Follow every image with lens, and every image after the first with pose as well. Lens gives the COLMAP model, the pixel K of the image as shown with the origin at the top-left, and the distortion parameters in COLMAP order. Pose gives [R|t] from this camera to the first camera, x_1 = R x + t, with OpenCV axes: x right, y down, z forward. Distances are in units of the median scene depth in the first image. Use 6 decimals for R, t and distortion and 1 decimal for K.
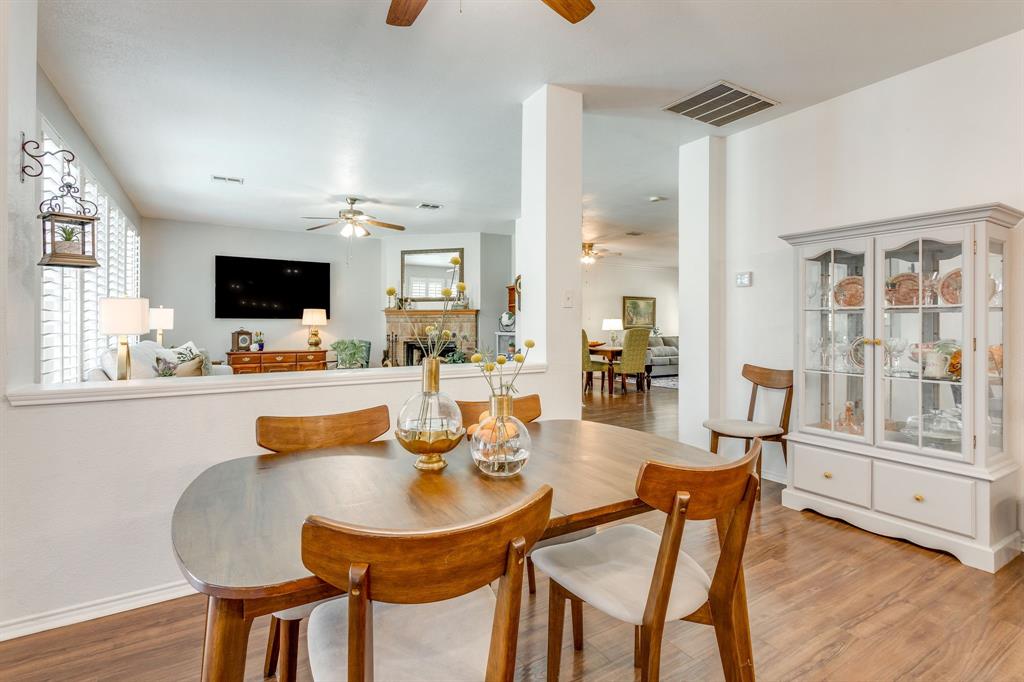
lens RADIAL K [[487.5, 0, 511.2], [0, 487.5, 326.4], [0, 0, 1]] dist [0.009975, -0.001819]
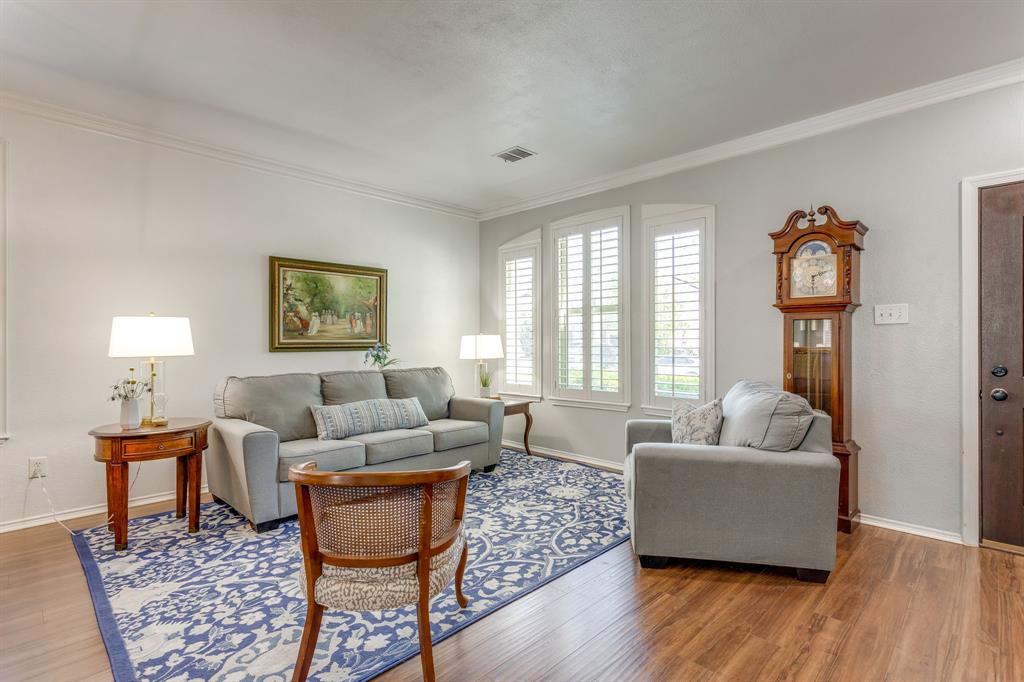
lens RADIAL K [[487.5, 0, 518.5], [0, 487.5, 340.8], [0, 0, 1]] dist [0.009975, -0.001819]
pose [[0.972225, -0.002436, 0.234037, 0.467115], [0.002502, 0.999997, 0.000017, -0.001492], [-0.234037, 0.000569, 0.972228, 0.902346]]
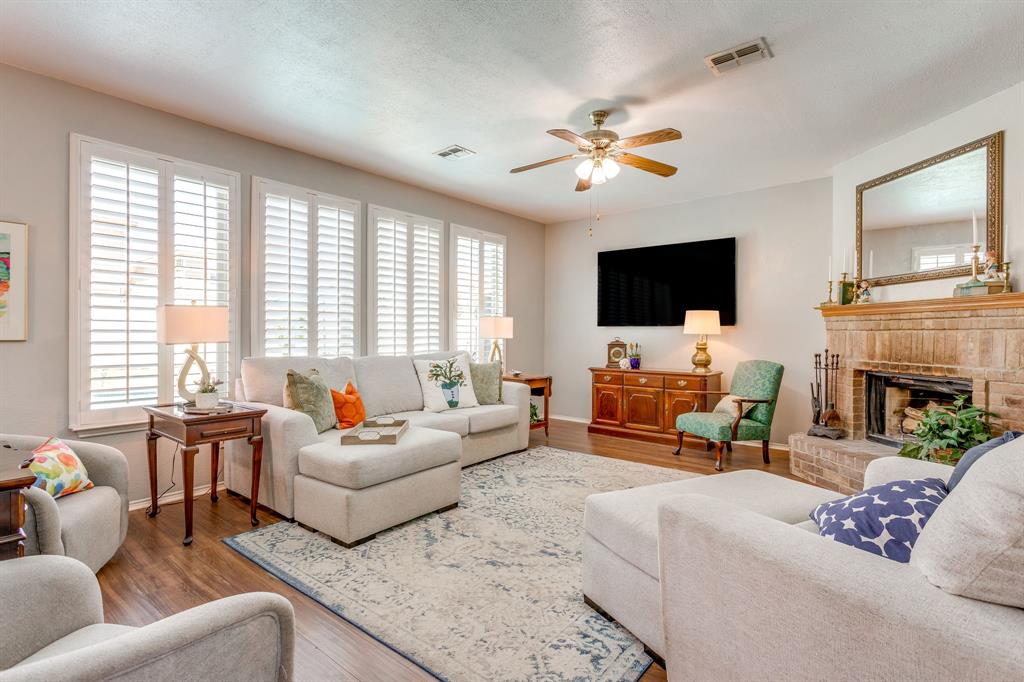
lens RADIAL K [[487.5, 0, 517.3], [0, 487.5, 332.3], [0, 0, 1]] dist [0.009975, -0.001819]
pose [[0.341559, -0.000028, -0.939860, 0.130000], [-0.005263, 0.999984, -0.001943, -0.003604], [0.939845, 0.005610, 0.341554, 0.526896]]
